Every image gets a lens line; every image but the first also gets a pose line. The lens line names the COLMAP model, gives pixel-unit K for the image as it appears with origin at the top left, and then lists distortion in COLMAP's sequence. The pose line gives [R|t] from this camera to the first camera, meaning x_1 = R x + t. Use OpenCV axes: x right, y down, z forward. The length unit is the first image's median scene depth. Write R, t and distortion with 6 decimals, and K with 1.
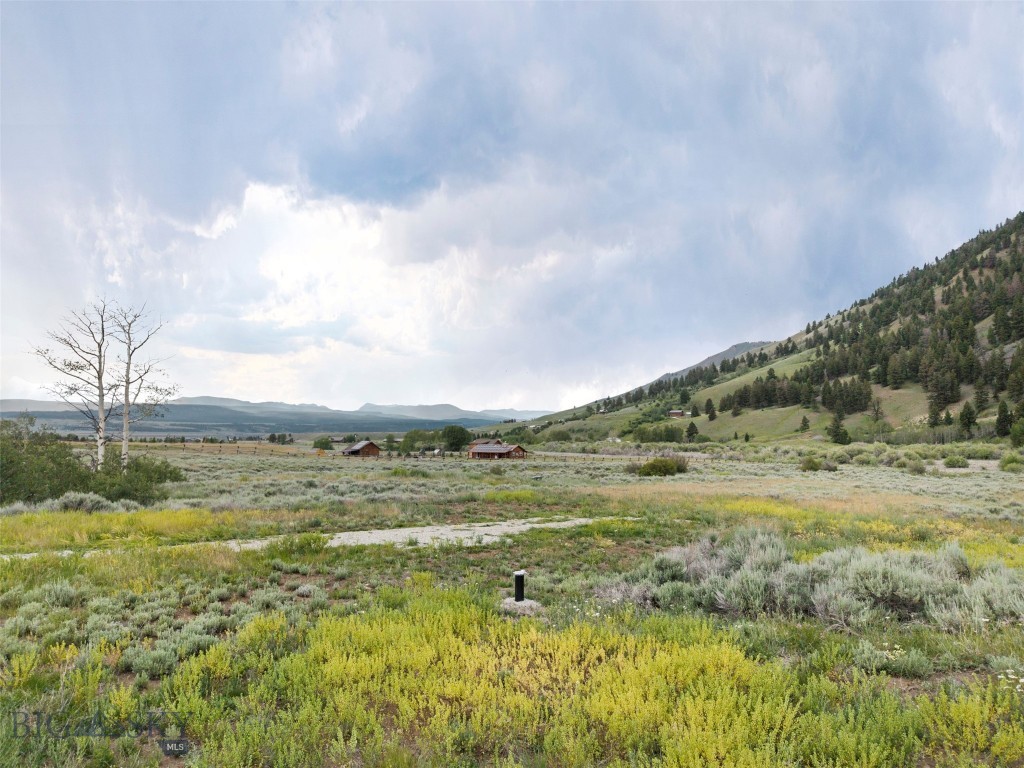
lens RADIAL K [[685.7, 0, 509.1], [0, 685.7, 387.5], [0, 0, 1]] dist [0.033396, -0.038826]
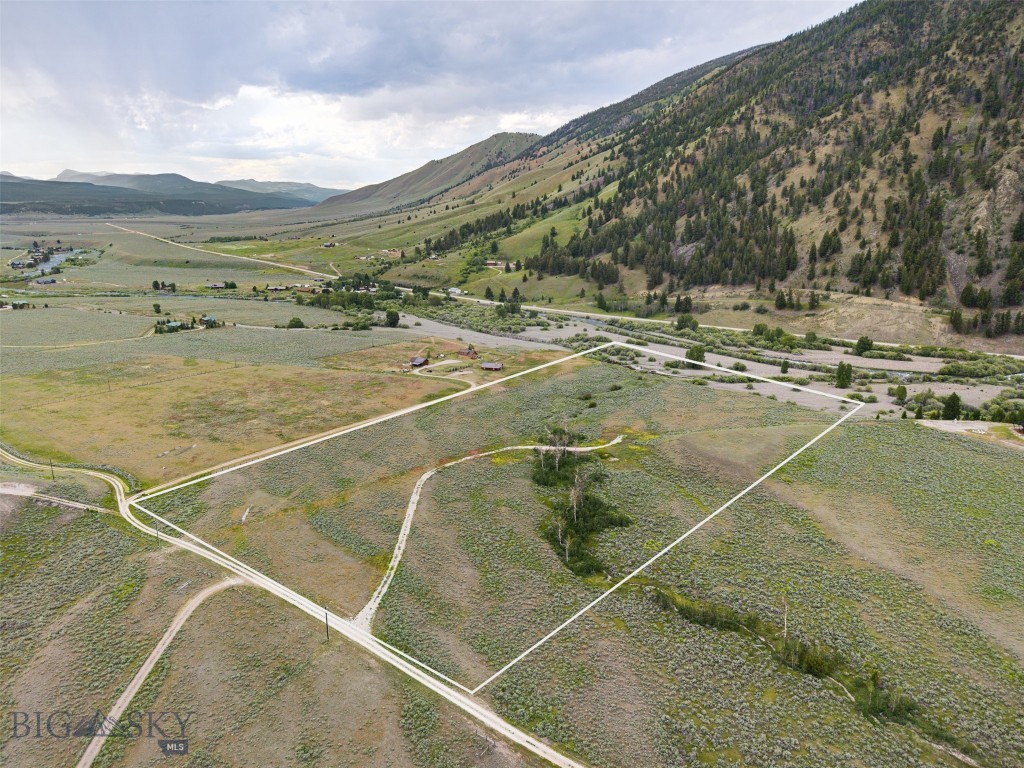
lens RADIAL K [[685.7, 0, 509.1], [0, 685.7, 387.5], [0, 0, 1]] dist [0.033396, -0.038826]
pose [[0.939548, -0.090155, 0.330335, -0.320037], [-0.019656, 0.948926, 0.314887, -0.253931], [-0.341852, -0.302345, 0.889789, -0.511016]]
